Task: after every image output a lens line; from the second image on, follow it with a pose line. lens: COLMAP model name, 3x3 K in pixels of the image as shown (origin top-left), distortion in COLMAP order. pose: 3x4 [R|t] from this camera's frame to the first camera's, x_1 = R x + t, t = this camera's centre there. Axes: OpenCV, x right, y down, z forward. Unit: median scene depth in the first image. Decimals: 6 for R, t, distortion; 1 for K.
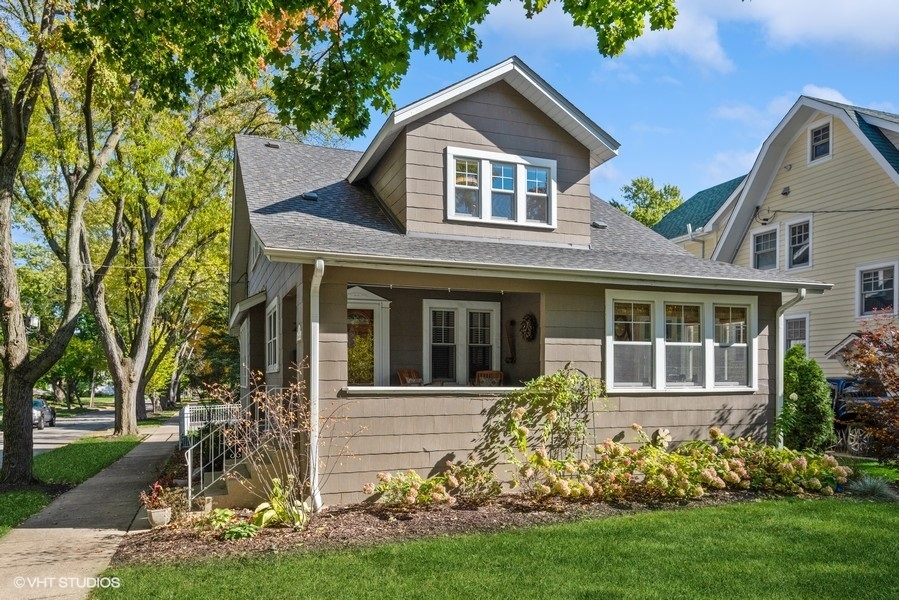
lens RADIAL K [[645.5, 0, 448.0], [0, 645.5, 380.6], [0, 0, 1]] dist [0.010331, -0.001147]
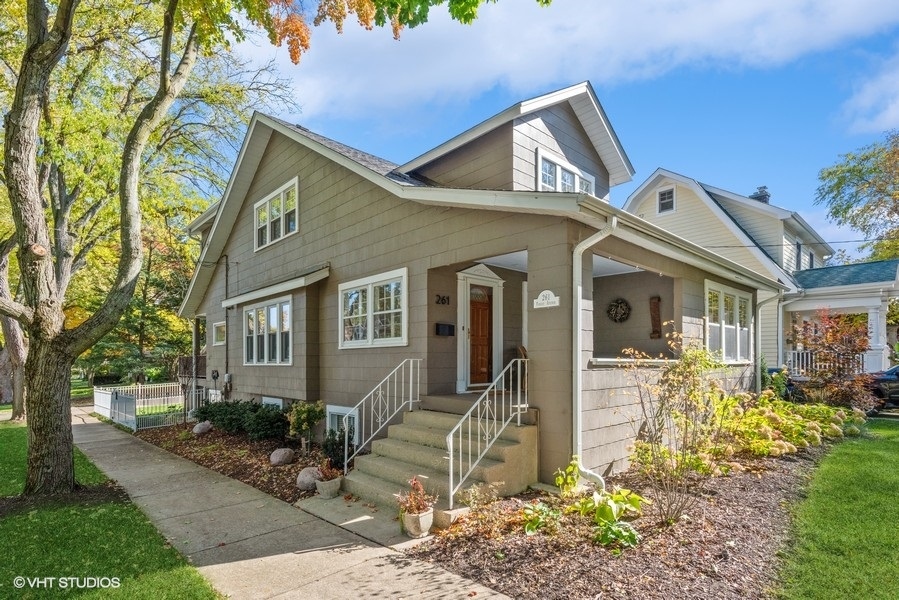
lens RADIAL K [[453.3, 0, 450.2], [0, 453.3, 358.5], [0, 0, 1]] dist [0.002790, 0.015552]
pose [[0.922674, 0.000557, 0.385581, -0.459550], [0.004220, 0.999924, -0.011543, 0.013324], [-0.385559, 0.012278, 0.922602, 0.347615]]
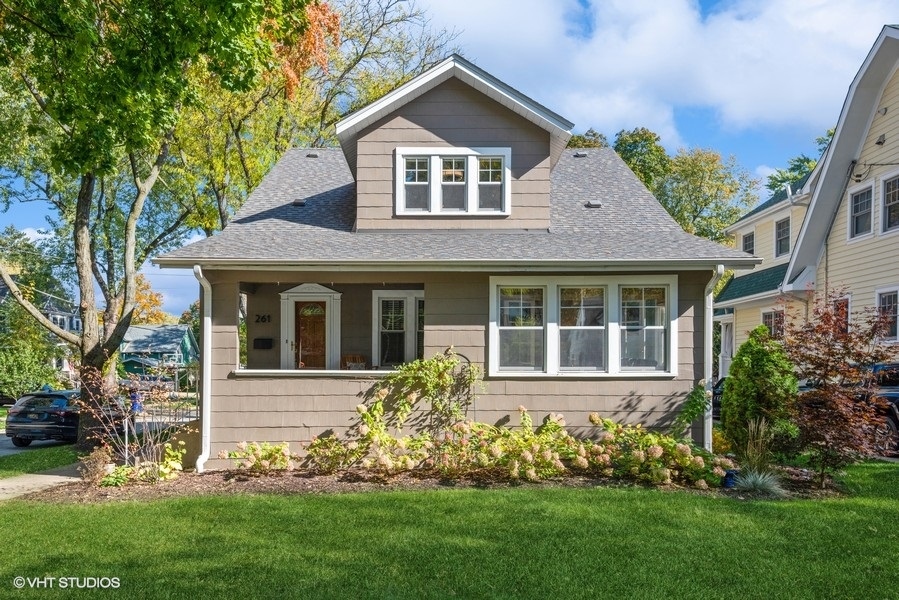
lens RADIAL K [[667.1, 0, 450.0], [0, 667.1, 365.8], [0, 0, 1]] dist [0.027558, 0.002099]
pose [[0.942760, 0.002028, -0.333466, 0.472122], [-0.001678, 0.999998, 0.001336, 0.000050], [0.333468, -0.000700, 0.942761, -0.023147]]
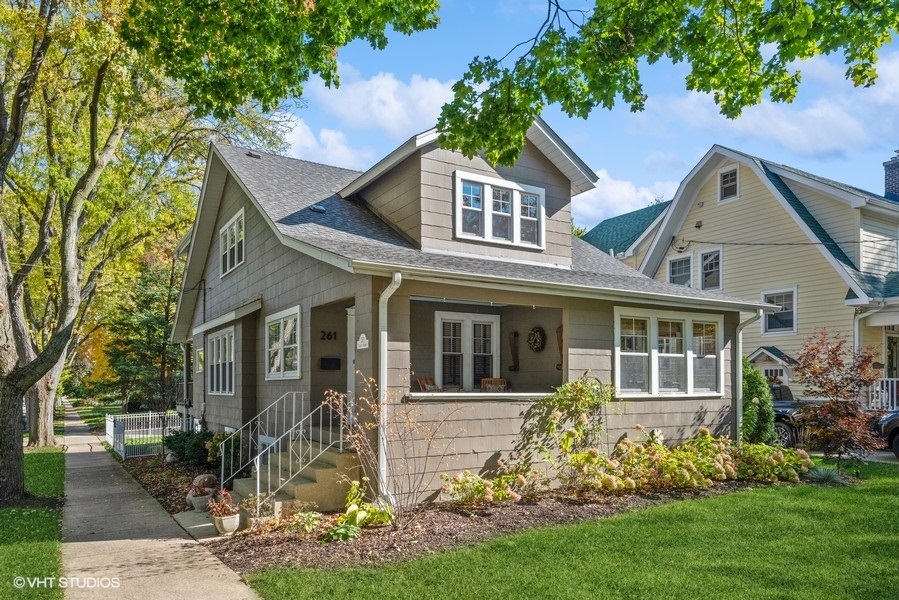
lens RADIAL K [[615.1, 0, 447.7], [0, 615.1, 378.8], [0, 0, 1]] dist [0.017344, -0.001761]
pose [[0.982024, 0.001205, 0.188751, -0.214915], [0.001609, 0.999890, -0.014756, 0.001001], [-0.188748, 0.014795, 0.981914, -0.002472]]
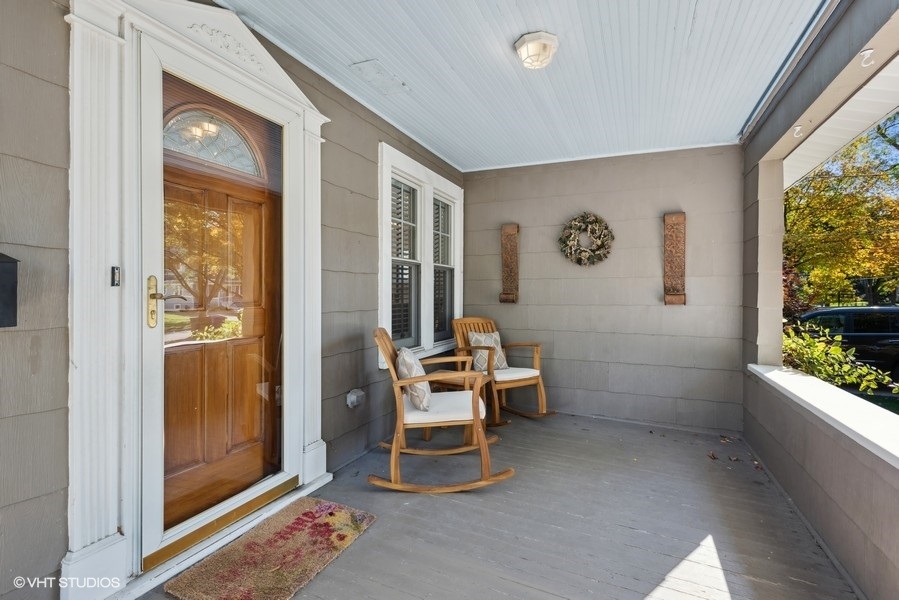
lens RADIAL K [[435.2, 0, 449.5], [0, 435.2, 300.0], [0, 0, 1]] dist [0.000735, 0.012975]
pose [[0.698550, -0.007225, 0.715525, -0.201667], [0.001761, 0.999963, 0.008377, -0.033871], [-0.715560, -0.004592, 0.698537, 0.805343]]
